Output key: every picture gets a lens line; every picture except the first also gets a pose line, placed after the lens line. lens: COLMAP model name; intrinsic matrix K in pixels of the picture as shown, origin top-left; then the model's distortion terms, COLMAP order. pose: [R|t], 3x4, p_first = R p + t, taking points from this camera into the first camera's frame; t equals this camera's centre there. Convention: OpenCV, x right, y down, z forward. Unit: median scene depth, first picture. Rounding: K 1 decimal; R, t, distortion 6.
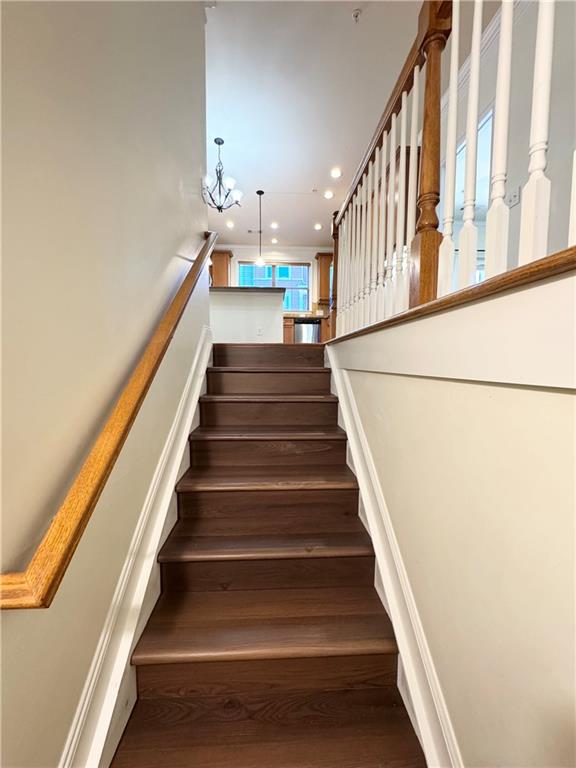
lens RADIAL K [[306.3, 0, 287.0], [0, 306.3, 384.1], [0, 0, 1]] dist [-0.004131, 0.000498]
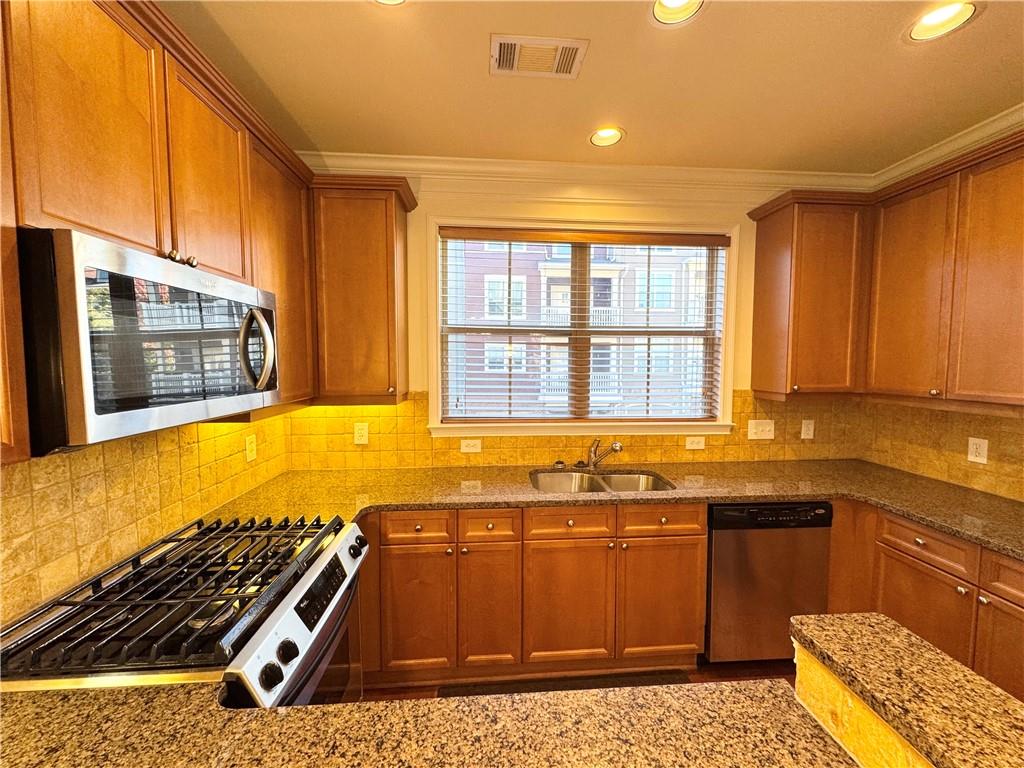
lens RADIAL K [[408.5, 0, 509.2], [0, 408.5, 383.3], [0, 0, 1]] dist [-0.004131, 0.000498]
pose [[0.999976, 0.004062, 0.005540, -0.106184], [-0.004042, 0.999985, -0.003638, -0.278077], [-0.005555, 0.003615, 0.999978, 0.681424]]
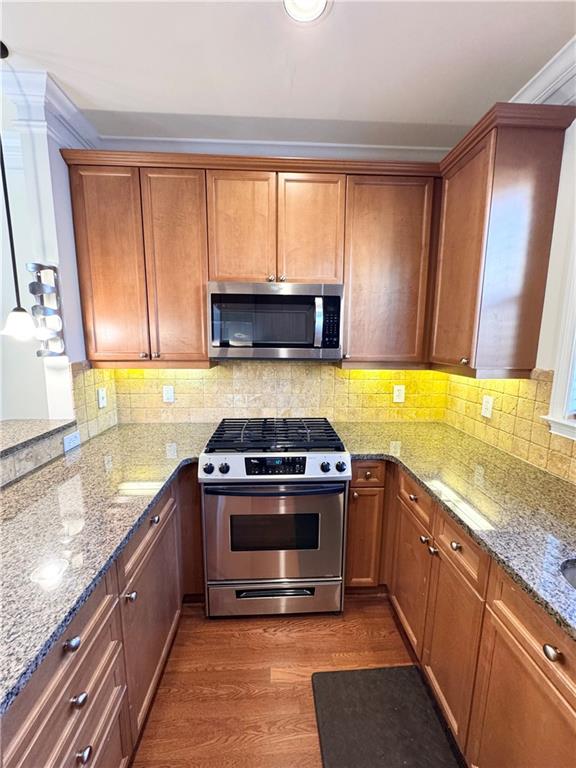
lens RADIAL K [[306.3, 0, 291.1], [0, 306.3, 383.7], [0, 0, 1]] dist [-0.004131, 0.000498]
pose [[-0.005232, 0.150991, -0.988521, 0.013399], [-0.072958, 0.985843, 0.150968, -0.281576], [0.997321, 0.072910, 0.005858, 0.848725]]
